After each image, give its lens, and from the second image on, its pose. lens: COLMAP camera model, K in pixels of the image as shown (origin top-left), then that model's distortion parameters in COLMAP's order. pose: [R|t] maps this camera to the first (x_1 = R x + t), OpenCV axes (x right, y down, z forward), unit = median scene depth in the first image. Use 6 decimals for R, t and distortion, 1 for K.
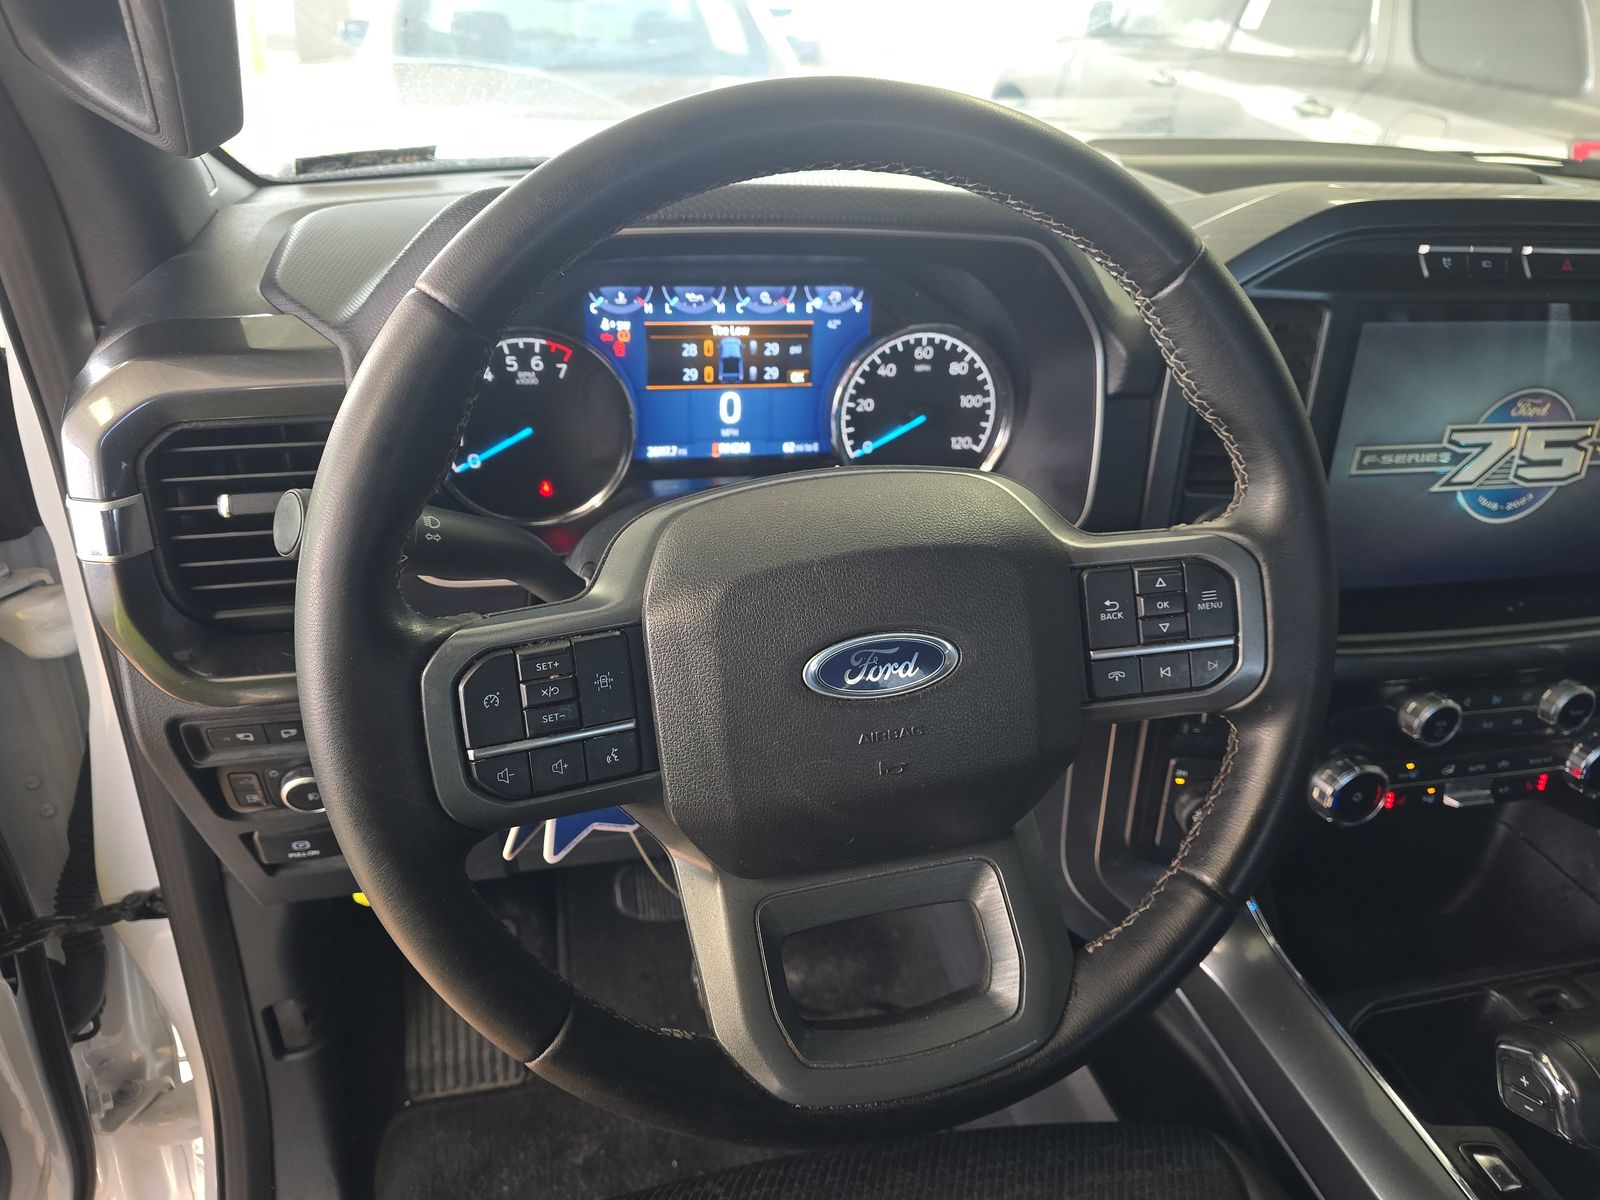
lens RADIAL K [[1074.9, 0, 800.0], [0, 1074.9, 600.0], [0, 0, 1]] dist [0.046440, -0.046941]
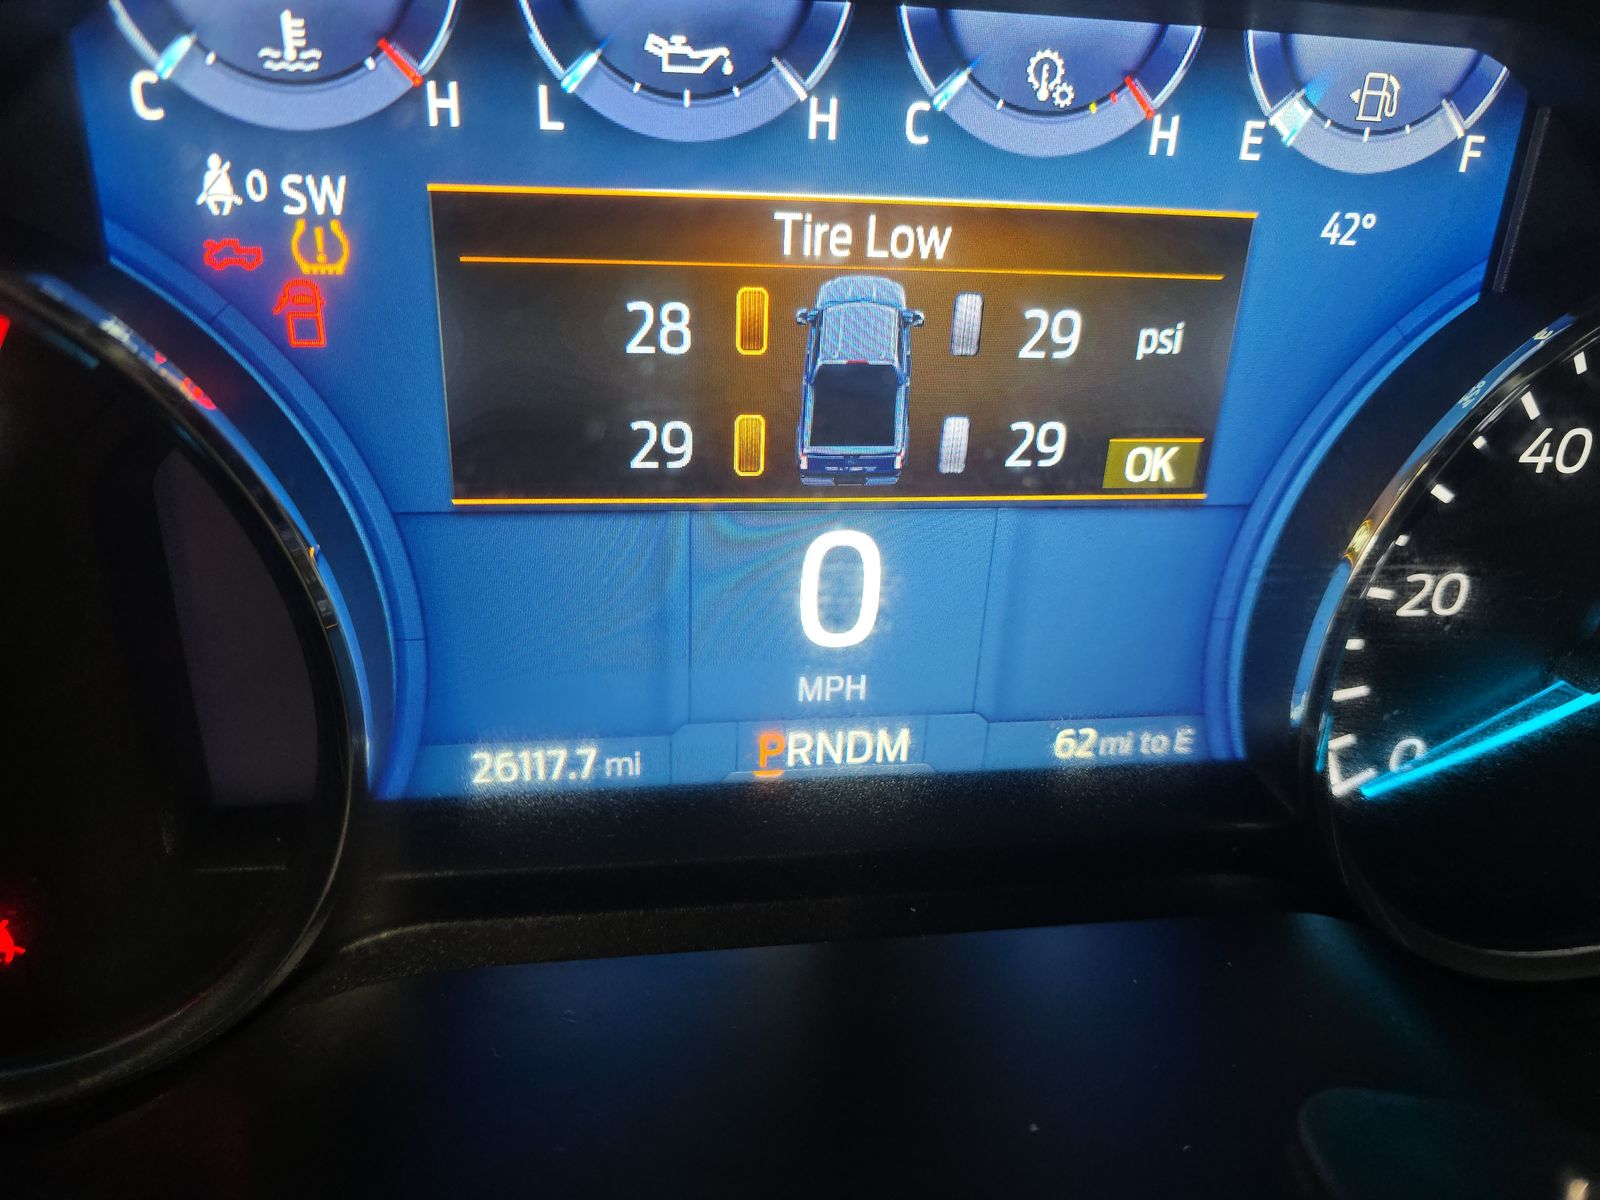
lens RADIAL K [[1087.7, 0, 800.0], [0, 1087.7, 600.0], [0, 0, 1]] dist [0.003722, -0.051213]
pose [[0.996073, 0.053000, -0.070925, -0.057092], [-0.049698, 0.997633, 0.047534, -0.187329], [0.073277, -0.043822, 0.996348, 0.776503]]
